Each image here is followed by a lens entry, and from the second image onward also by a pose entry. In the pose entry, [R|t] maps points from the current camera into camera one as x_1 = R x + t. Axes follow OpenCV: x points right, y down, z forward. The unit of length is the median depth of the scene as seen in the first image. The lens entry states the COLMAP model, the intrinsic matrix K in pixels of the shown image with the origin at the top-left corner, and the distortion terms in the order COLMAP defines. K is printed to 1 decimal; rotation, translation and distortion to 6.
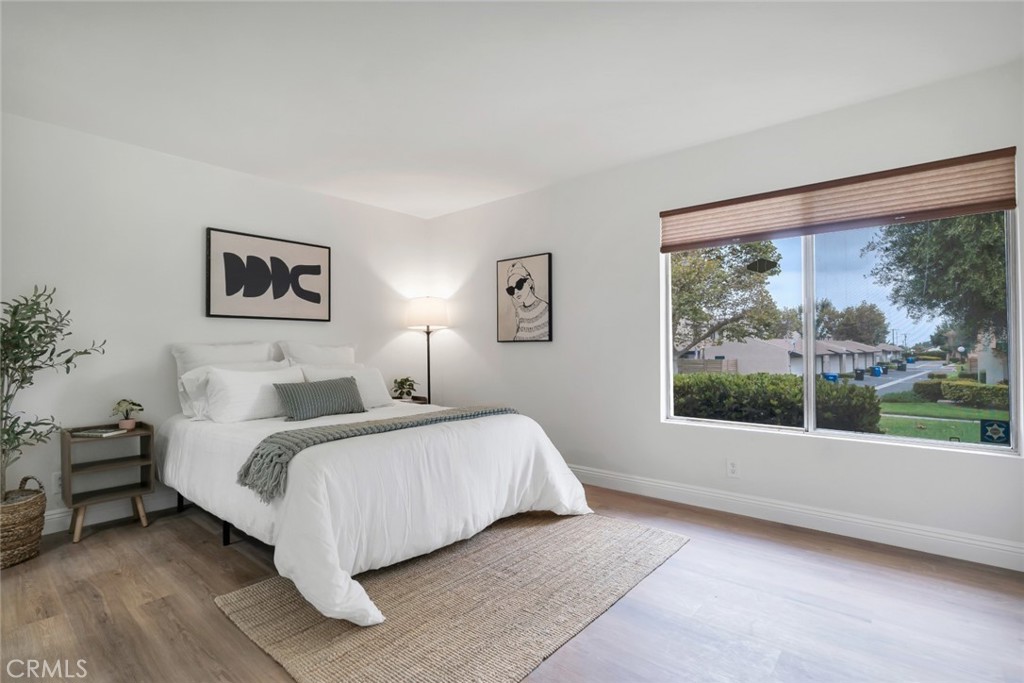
lens RADIAL K [[488.8, 0, 506.8], [0, 488.8, 344.8], [0, 0, 1]] dist [-0.029331, 0.013078]
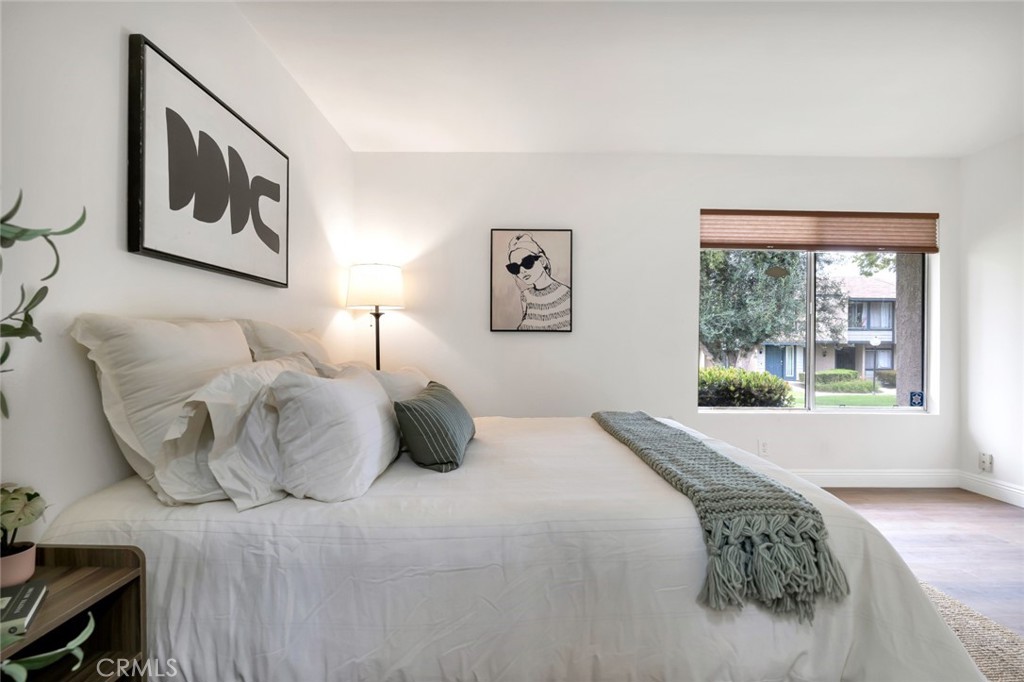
lens RADIAL K [[488.8, 0, 506.8], [0, 488.8, 344.3], [0, 0, 1]] dist [-0.029331, 0.013078]
pose [[0.752950, 0.008896, 0.658018, -0.554511], [-0.015723, 0.999866, 0.004474, 0.012339], [-0.657890, -0.013714, 0.752989, 0.411373]]
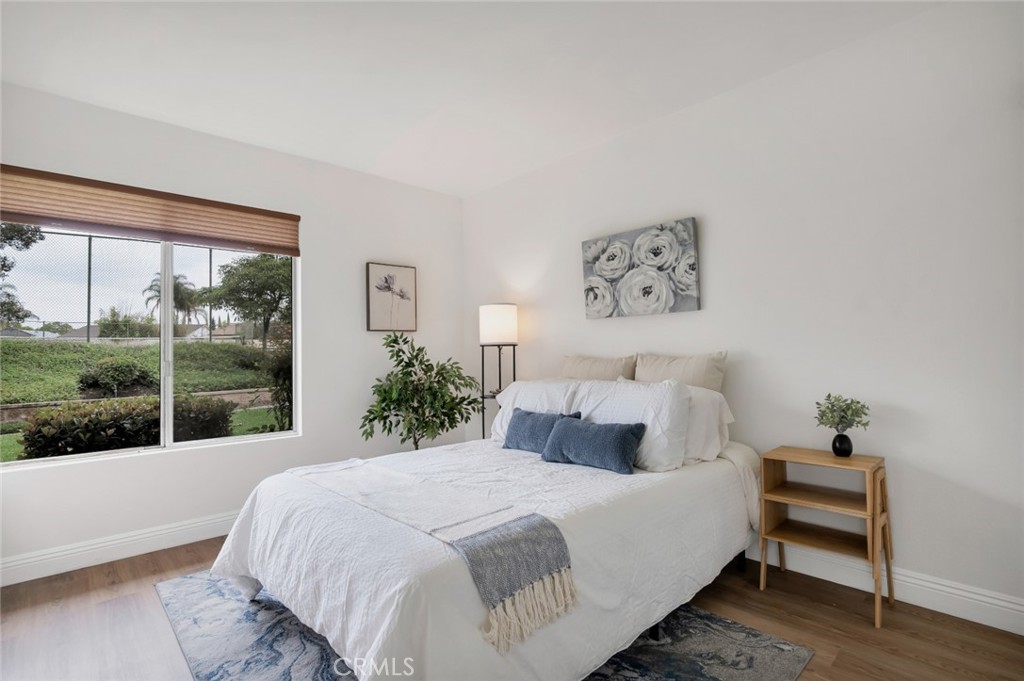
lens RADIAL K [[488.8, 0, 506.8], [0, 488.8, 343.8], [0, 0, 1]] dist [-0.029331, 0.013078]
pose [[0.121016, 0.018930, 0.992470, -0.150995], [0.011624, 0.999723, -0.020485, 0.000243], [-0.992582, 0.014016, 0.120762, 0.128362]]
